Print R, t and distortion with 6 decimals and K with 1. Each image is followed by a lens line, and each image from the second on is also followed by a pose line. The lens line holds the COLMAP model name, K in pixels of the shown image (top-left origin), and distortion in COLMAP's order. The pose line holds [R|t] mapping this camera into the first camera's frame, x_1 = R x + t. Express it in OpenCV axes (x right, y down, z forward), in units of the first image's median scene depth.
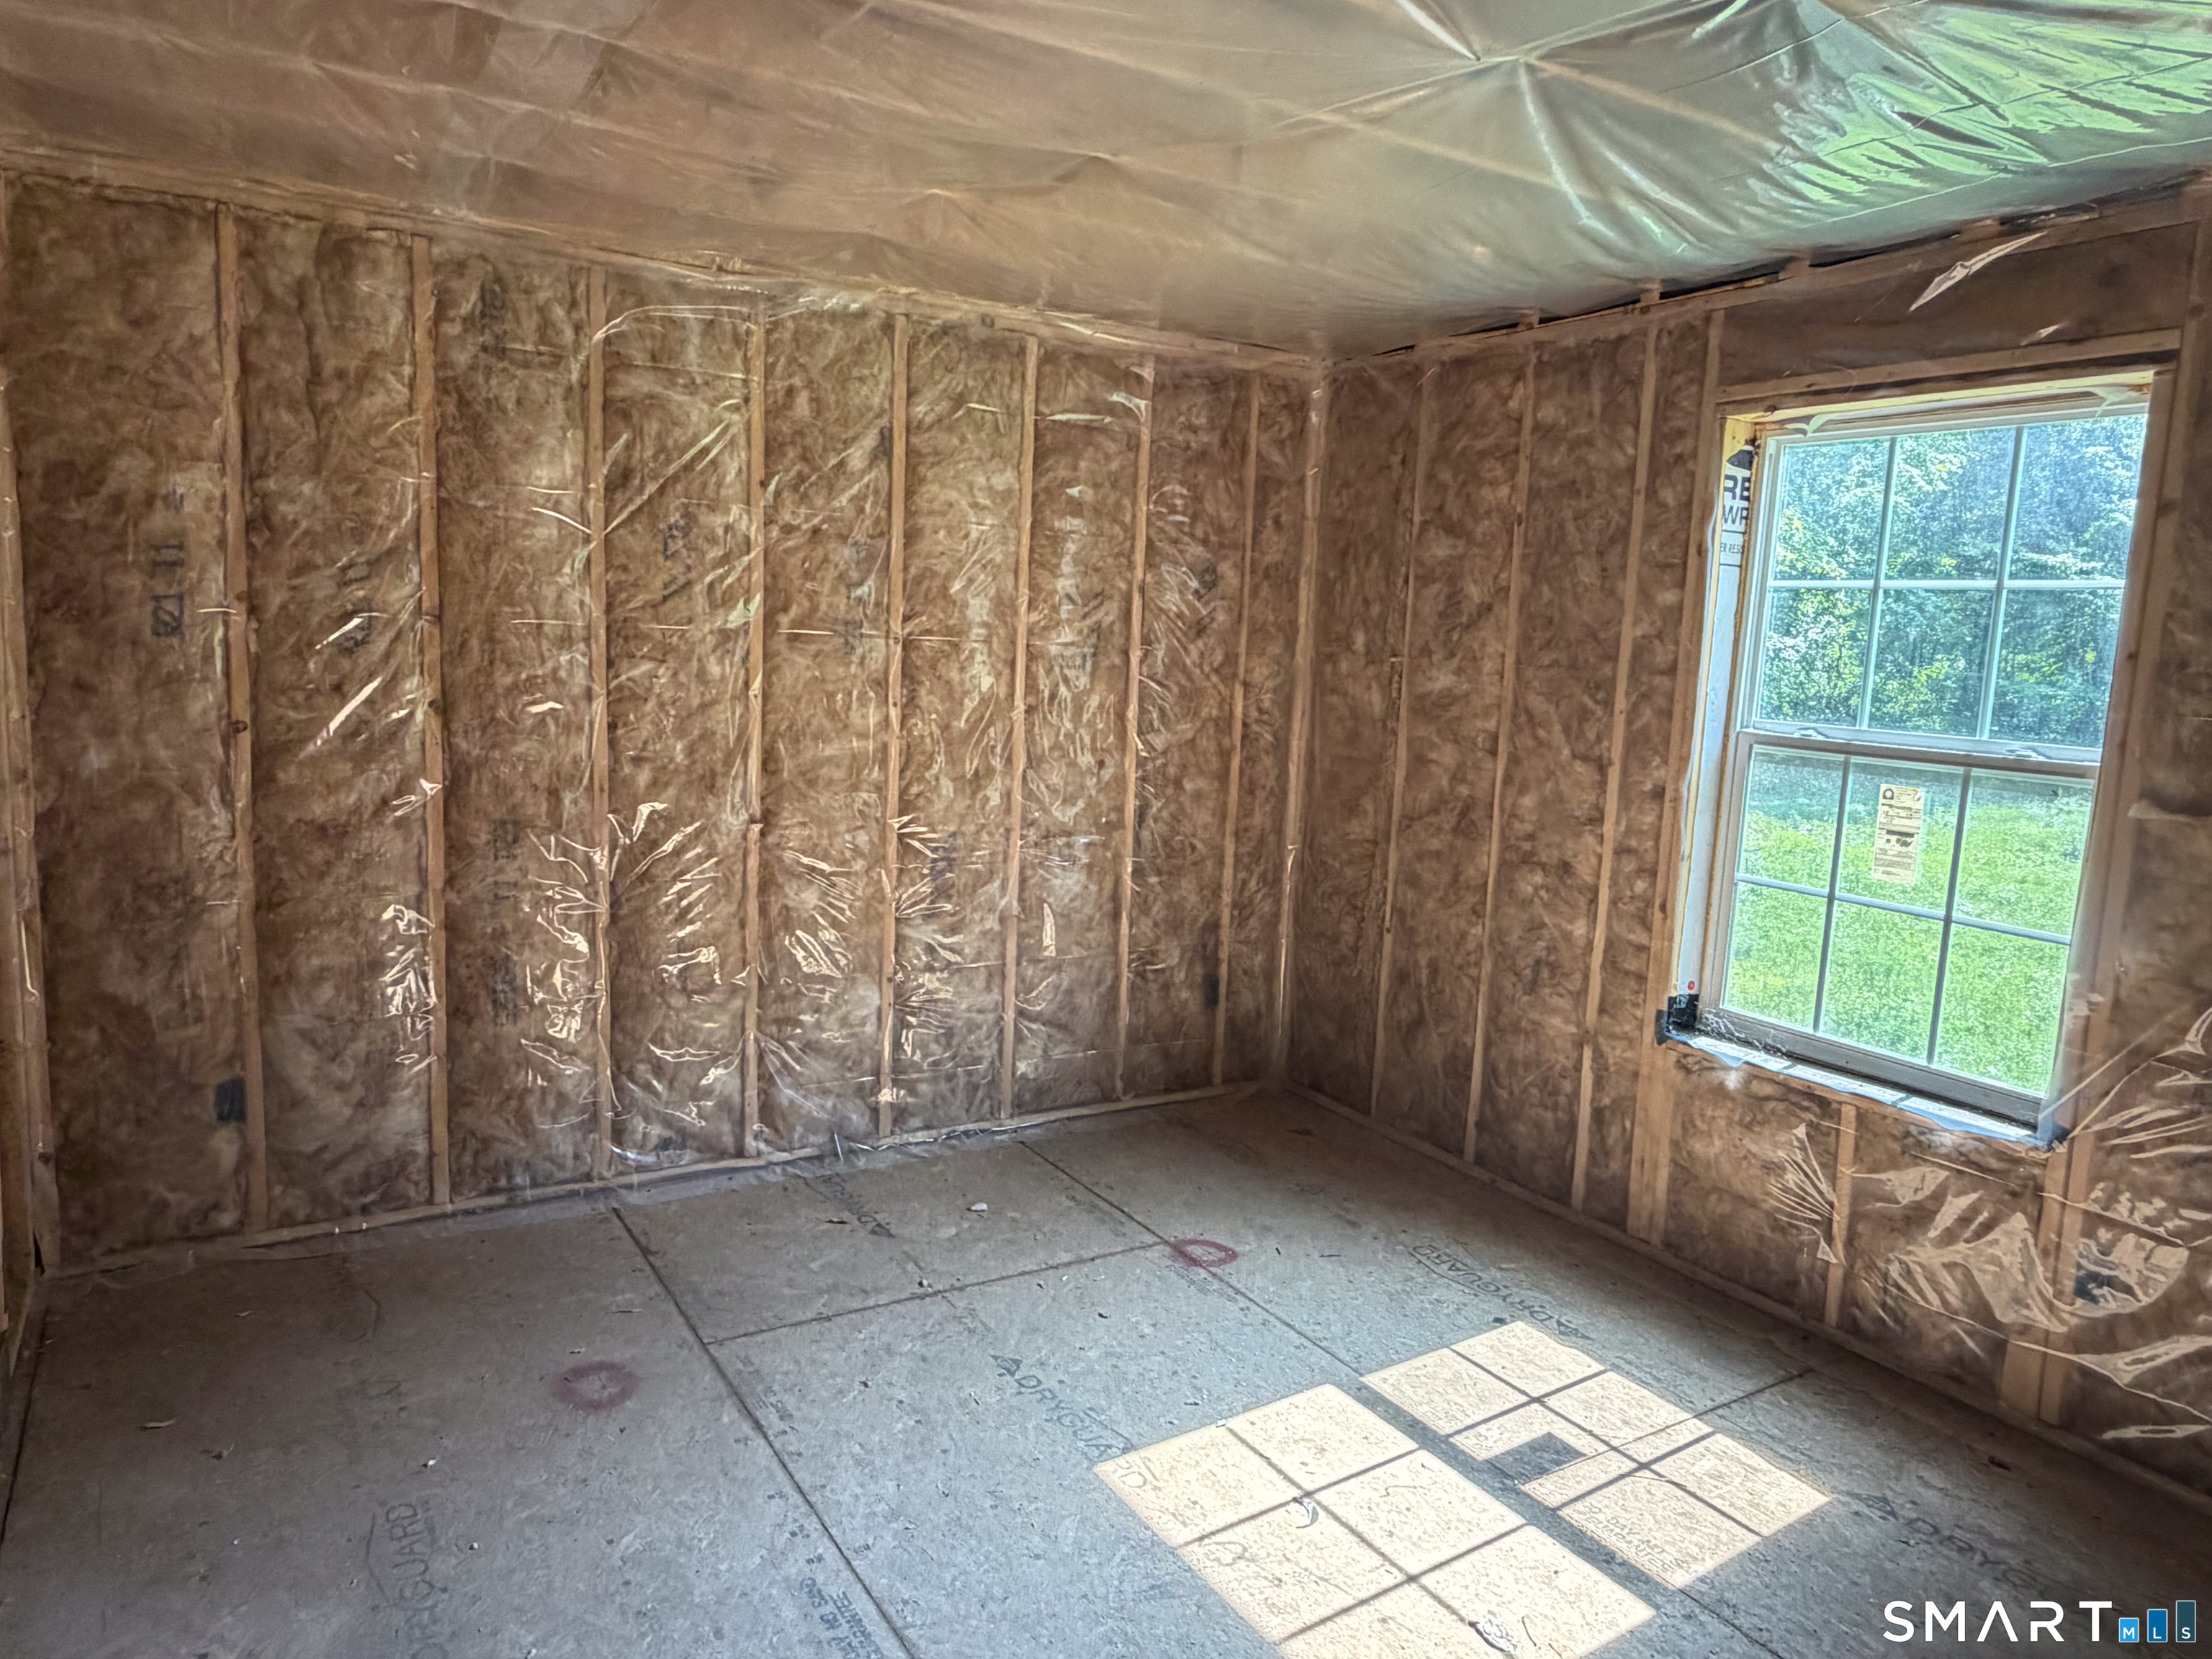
lens RADIAL K [[1465.1, 0, 1113.3], [0, 1465.1, 832.4], [0, 0, 1]] dist [-0.009133, 0.009103]
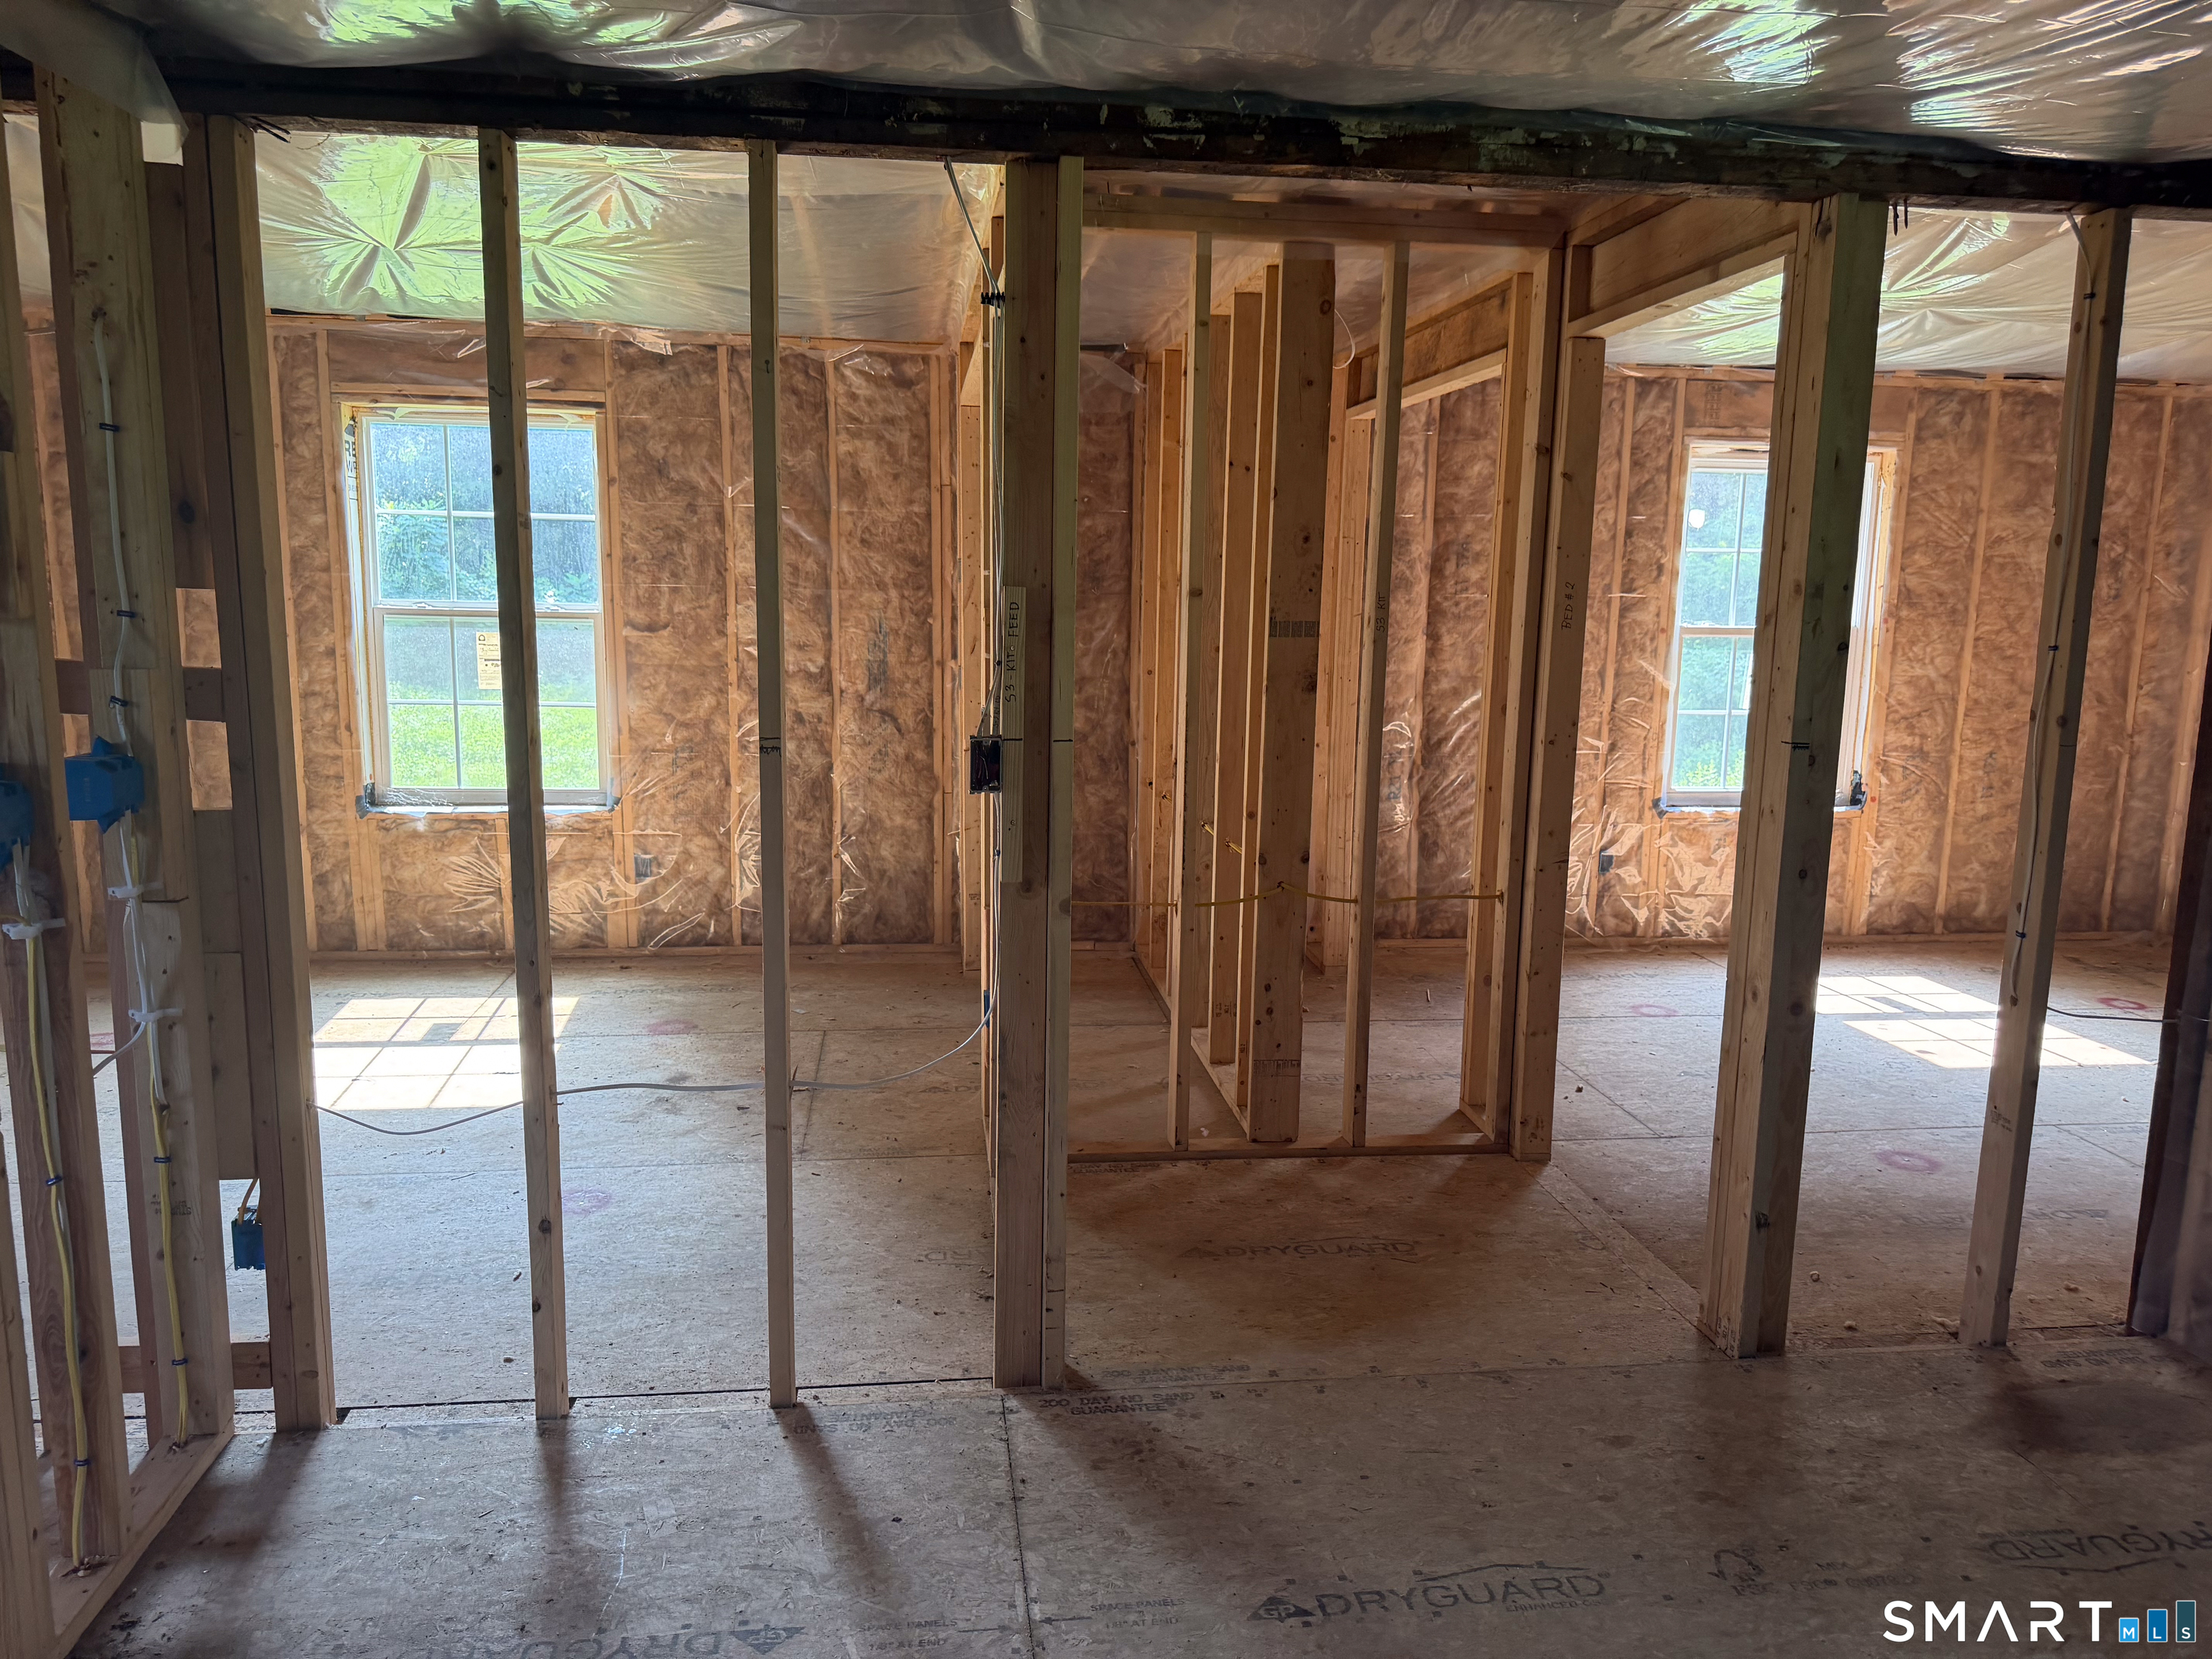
lens RADIAL K [[1537.5, 0, 1097.1], [0, 1537.5, 837.0], [0, 0, 1]] dist [0.007762, -0.015708]
pose [[0.413609, -0.181238, 0.892233, -0.768998], [0.122800, 0.982137, 0.142574, 0.031865], [-0.902135, 0.050597, 0.428477, -0.383903]]
